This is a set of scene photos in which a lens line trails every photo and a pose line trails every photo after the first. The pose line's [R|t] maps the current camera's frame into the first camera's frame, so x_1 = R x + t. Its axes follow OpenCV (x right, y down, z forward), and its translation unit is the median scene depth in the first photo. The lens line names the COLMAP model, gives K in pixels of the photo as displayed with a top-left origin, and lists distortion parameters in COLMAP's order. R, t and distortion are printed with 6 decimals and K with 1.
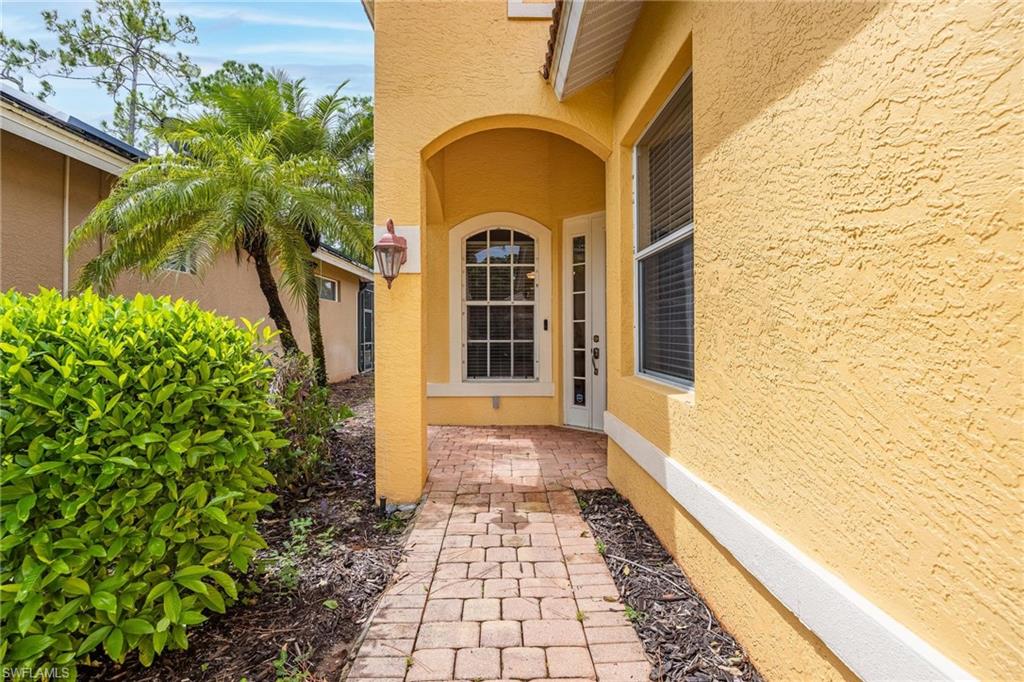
lens RADIAL K [[469.1, 0, 513.2], [0, 469.1, 335.5], [0, 0, 1]] dist [0.001238, 0.000060]
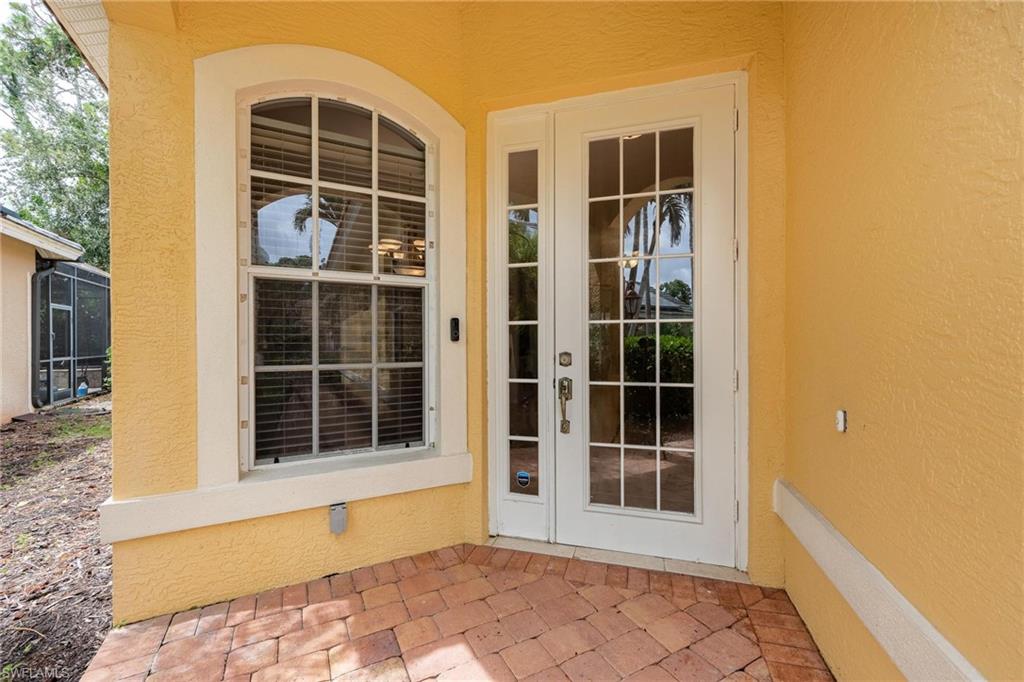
lens RADIAL K [[414.3, 0, 513.3], [0, 414.3, 340.9], [0, 0, 1]] dist [0.011488, 0.000108]
pose [[0.892774, -0.001834, 0.450502, -0.062361], [0.003655, 0.999988, -0.003171, -0.009848], [-0.450490, 0.004477, 0.892770, 0.595465]]
